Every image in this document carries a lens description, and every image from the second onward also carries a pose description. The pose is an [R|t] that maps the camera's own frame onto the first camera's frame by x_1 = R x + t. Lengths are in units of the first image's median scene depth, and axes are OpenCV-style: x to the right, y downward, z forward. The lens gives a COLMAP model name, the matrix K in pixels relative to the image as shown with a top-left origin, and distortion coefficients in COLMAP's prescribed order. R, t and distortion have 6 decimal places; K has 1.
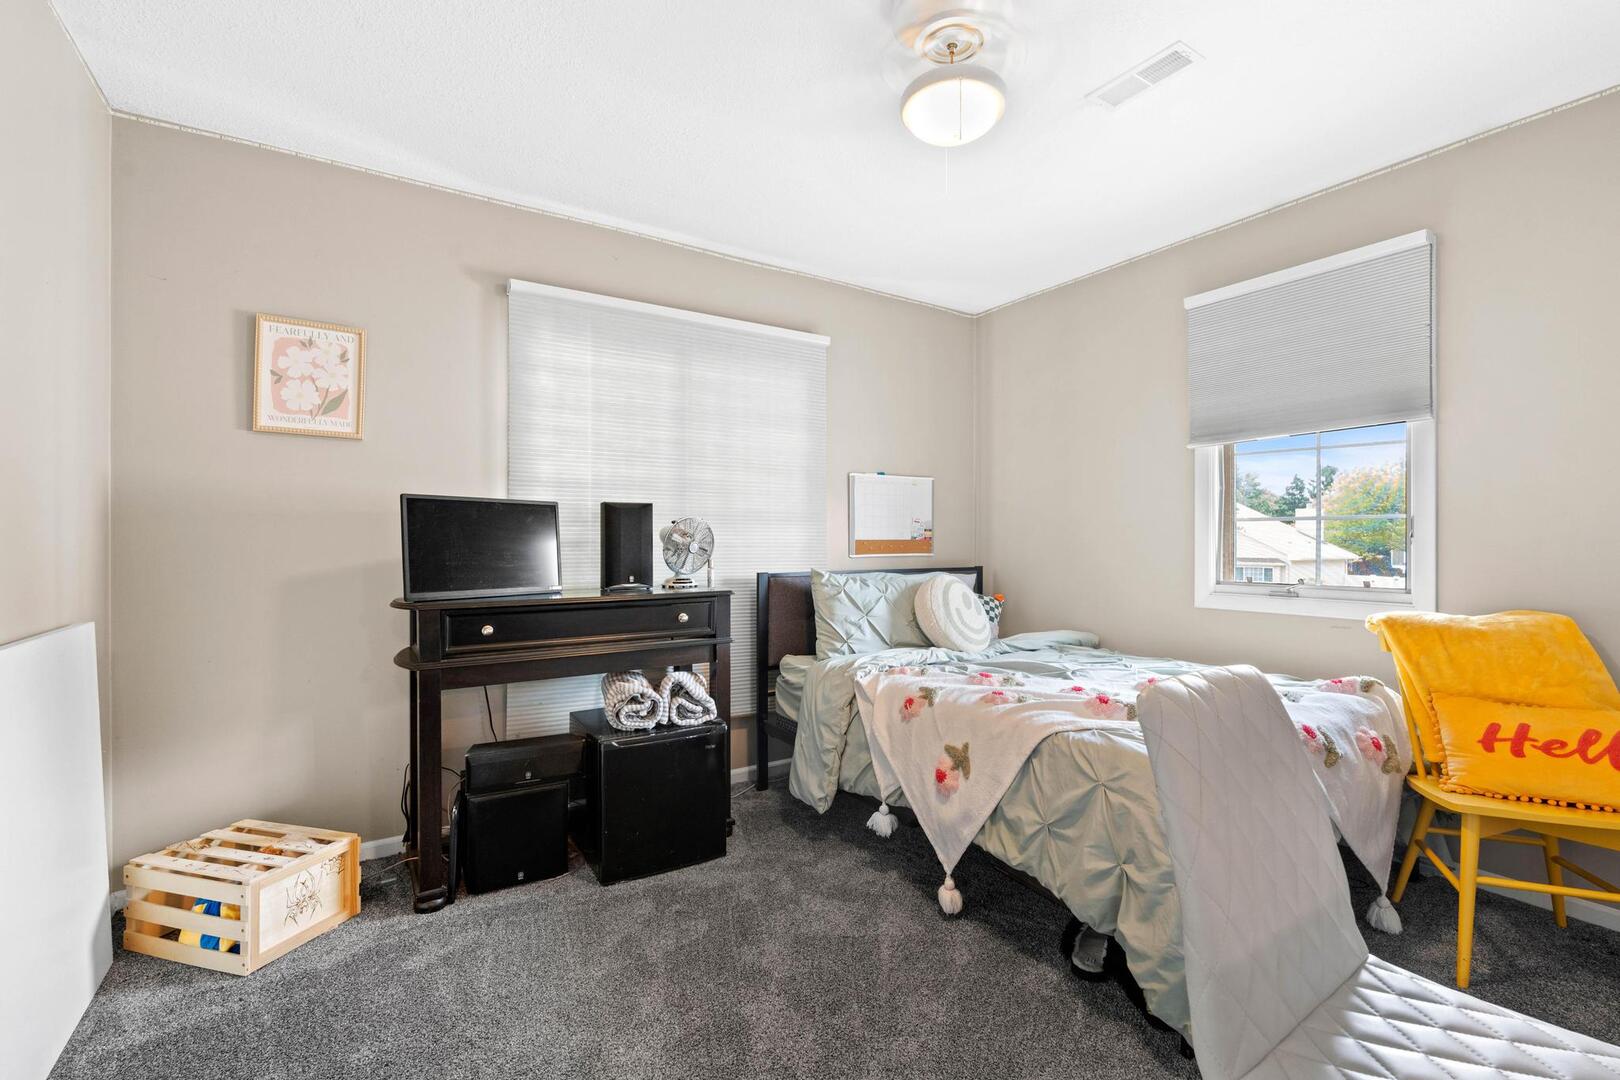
lens RADIAL K [[715.5, 0, 805.0], [0, 715.5, 542.1], [0, 0, 1]] dist [-0.002574, -0.000266]
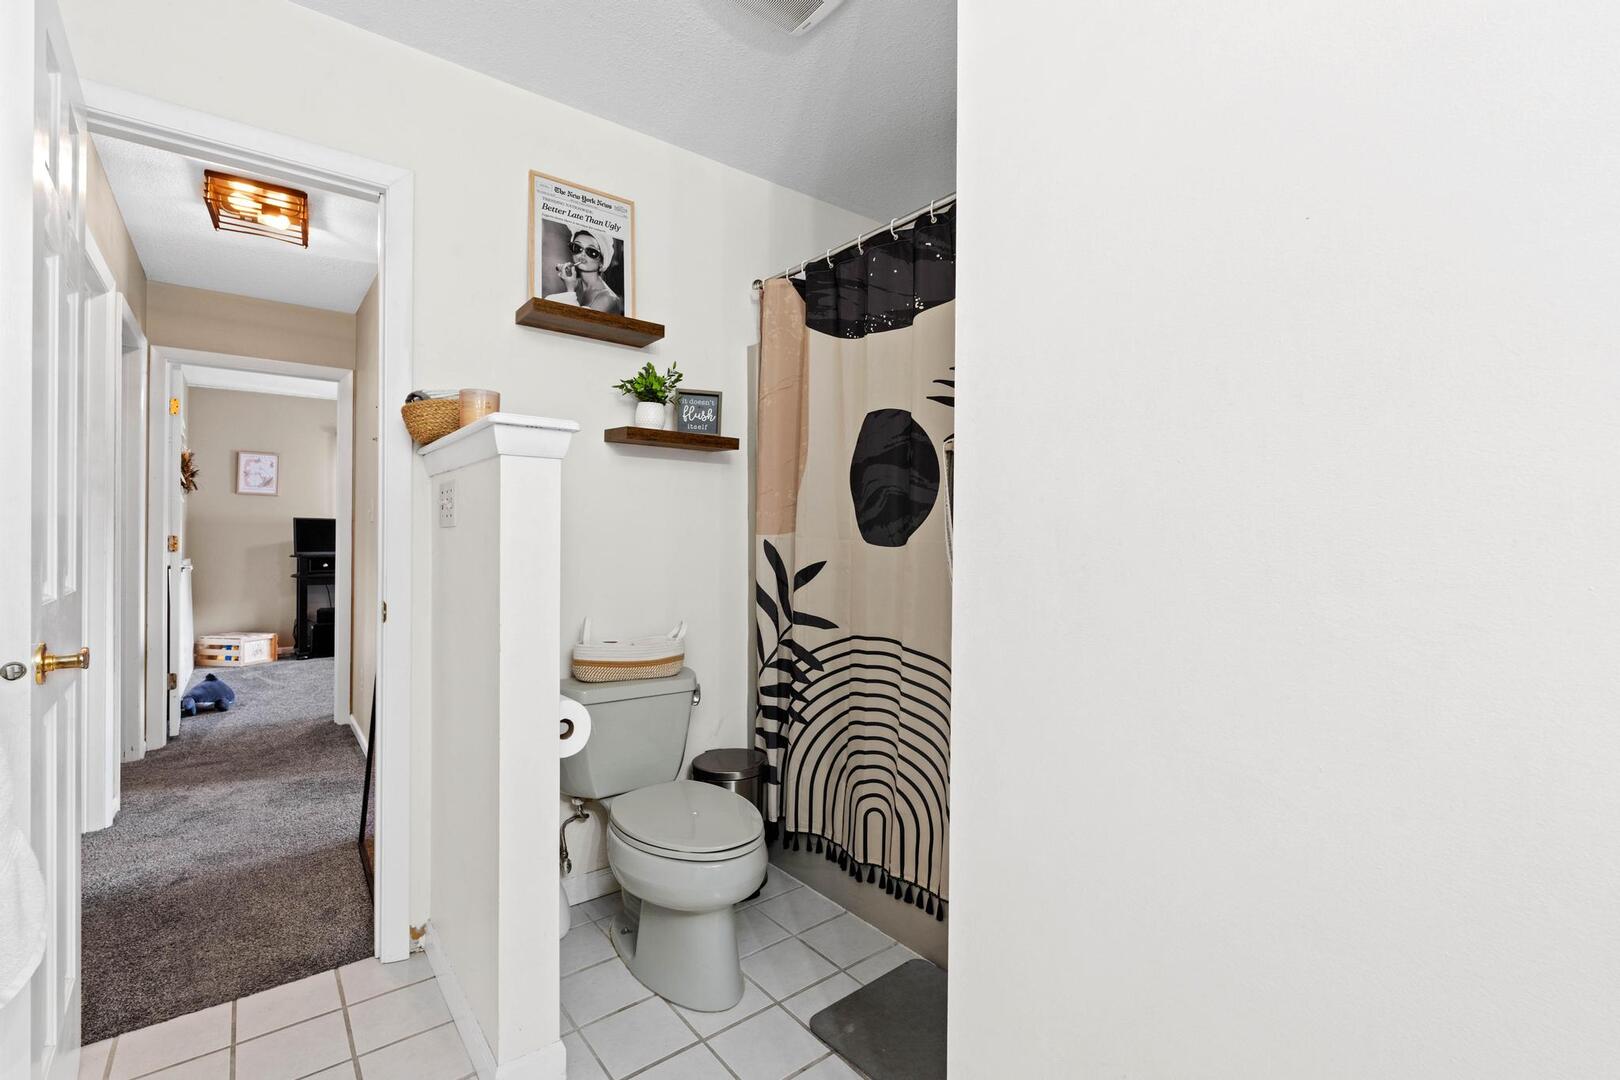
lens RADIAL K [[715.5, 0, 816.0], [0, 715.5, 541.0], [0, 0, 1]] dist [-0.002574, -0.000266]
pose [[0.993555, 0.012479, 0.112663, 1.142829], [-0.012349, 0.999922, -0.001847, 0.004799], [-0.112677, 0.000443, 0.993632, -1.995436]]
